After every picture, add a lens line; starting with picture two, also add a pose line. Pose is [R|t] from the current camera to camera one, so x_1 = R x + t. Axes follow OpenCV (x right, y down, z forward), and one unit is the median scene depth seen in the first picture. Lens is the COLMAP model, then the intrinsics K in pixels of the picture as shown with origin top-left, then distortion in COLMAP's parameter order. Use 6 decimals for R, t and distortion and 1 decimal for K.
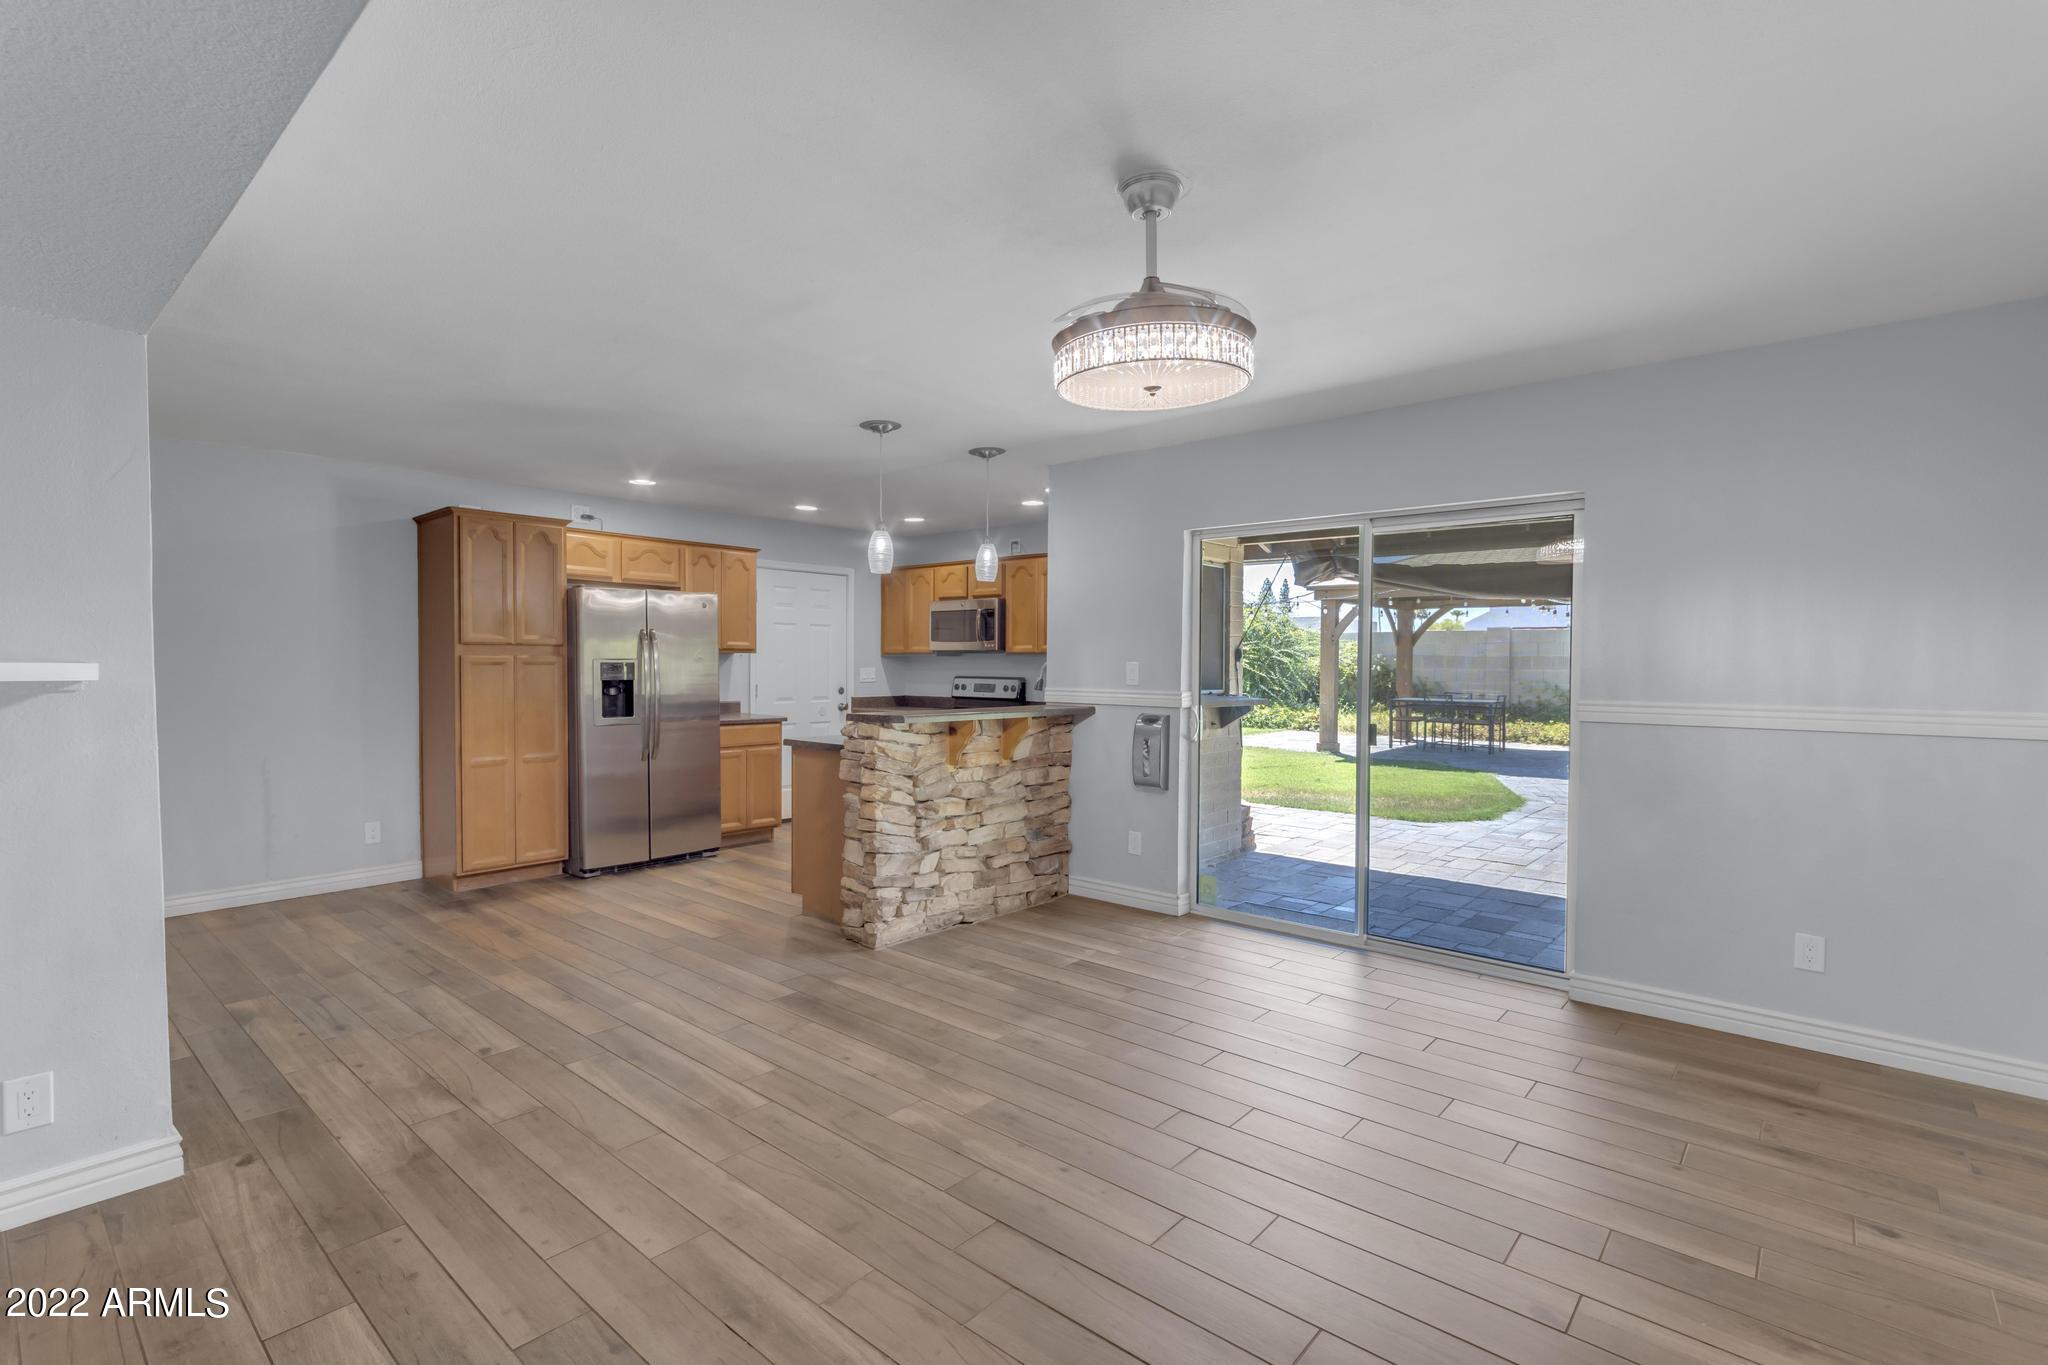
lens RADIAL K [[941.6, 0, 1019.9], [0, 941.6, 684.7], [0, 0, 1]] dist [0.002659, 0.000392]
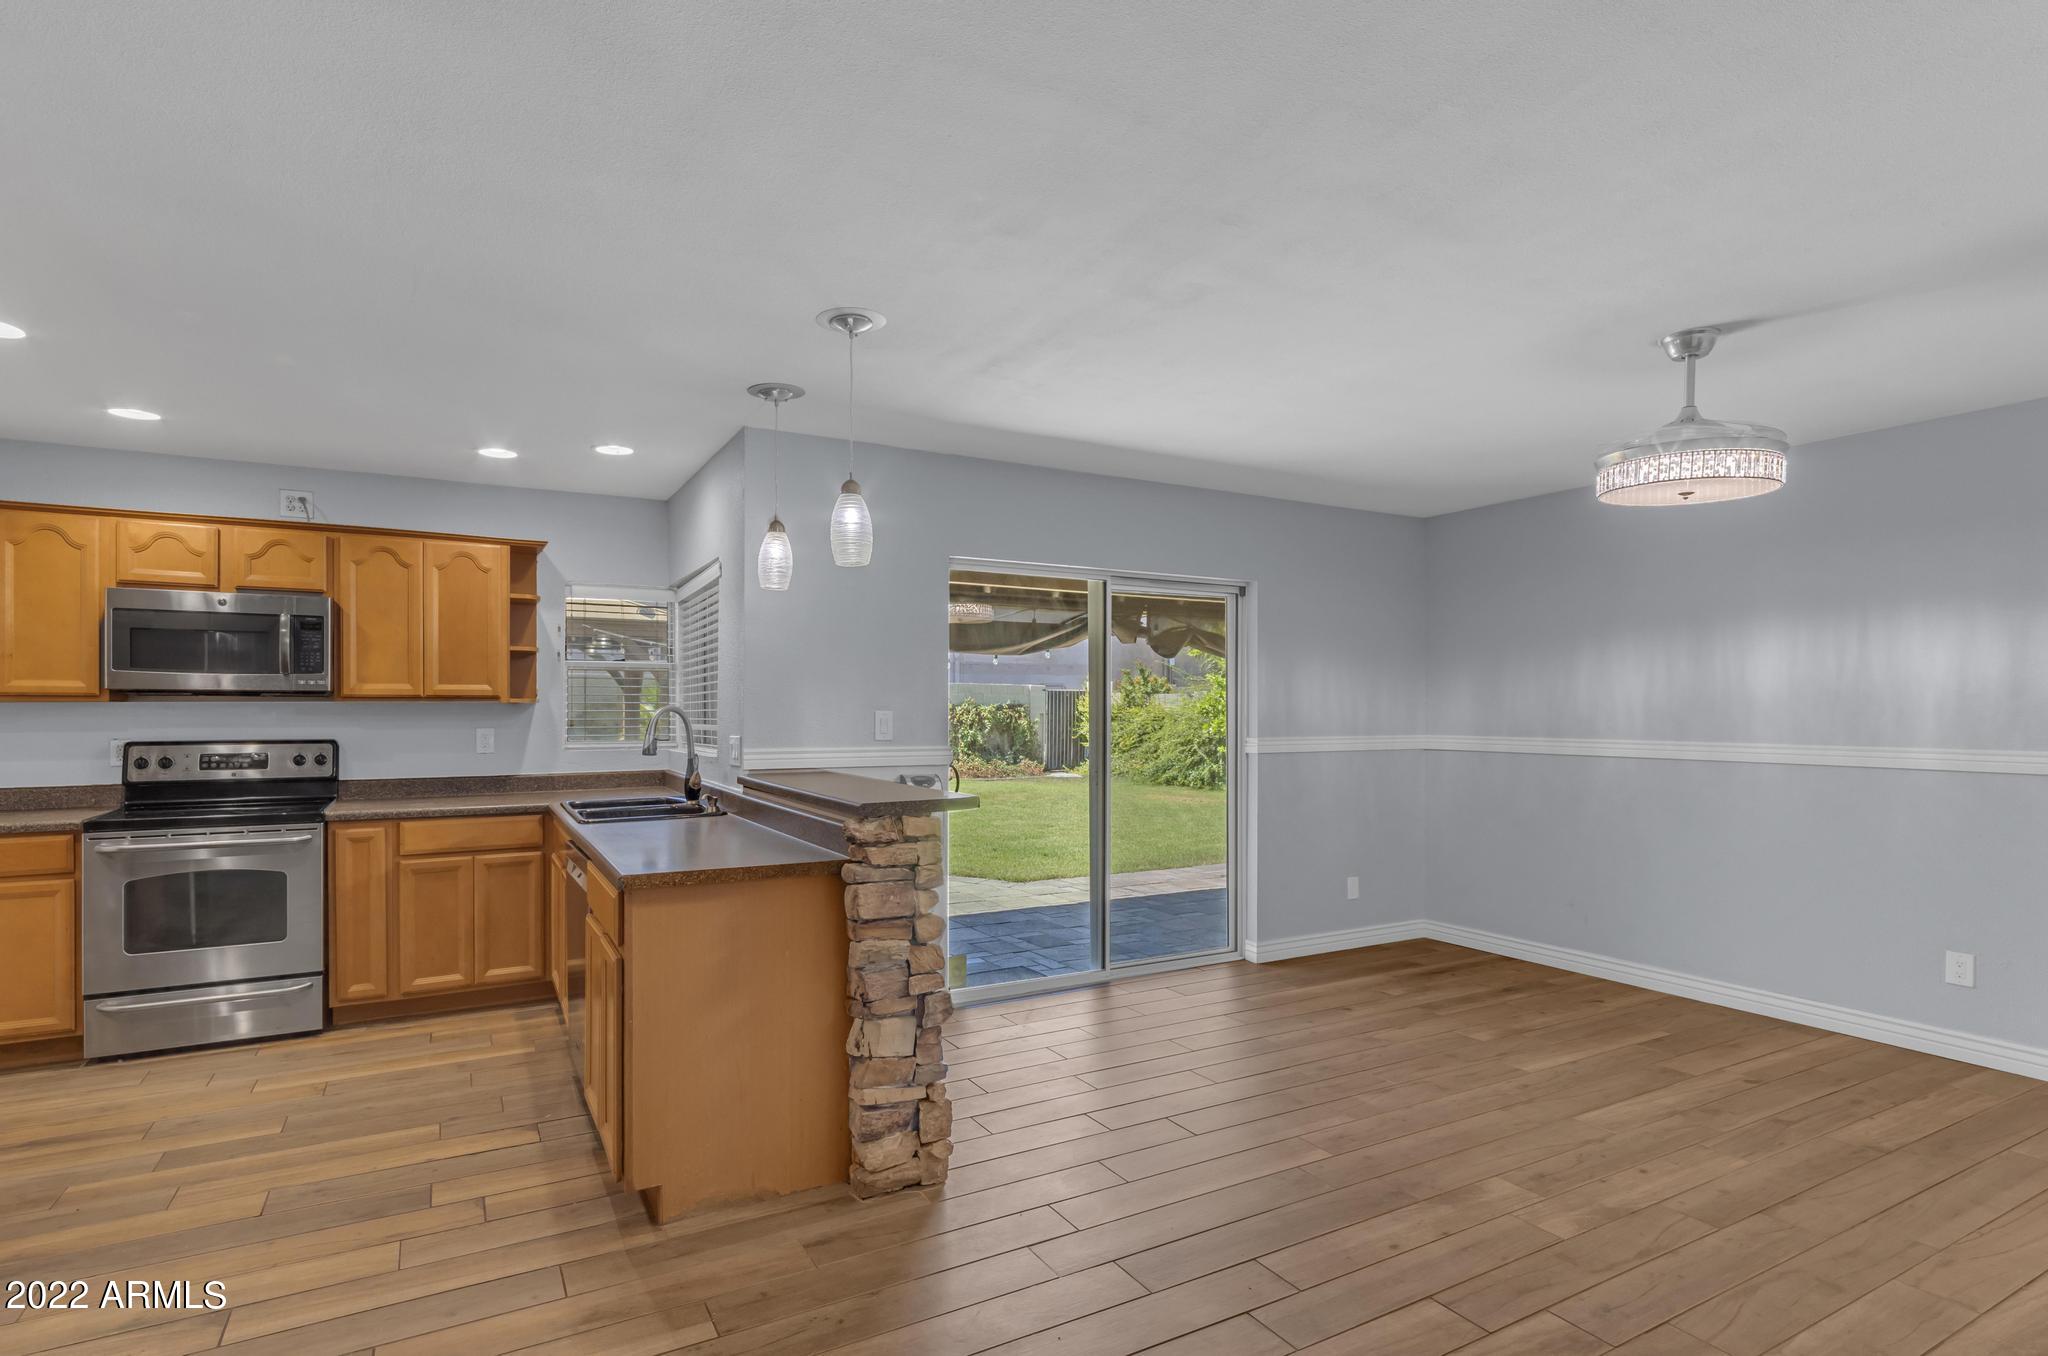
lens RADIAL K [[1006.4, 0, 986.9], [0, 1006.4, 711.1], [0, 0, 1]] dist [0.003074, 0.000133]
pose [[0.354719, -0.006162, 0.934953, -0.632278], [0.024895, 0.999686, -0.002856, -0.019312], [-0.934642, 0.024288, 0.354761, 0.612759]]
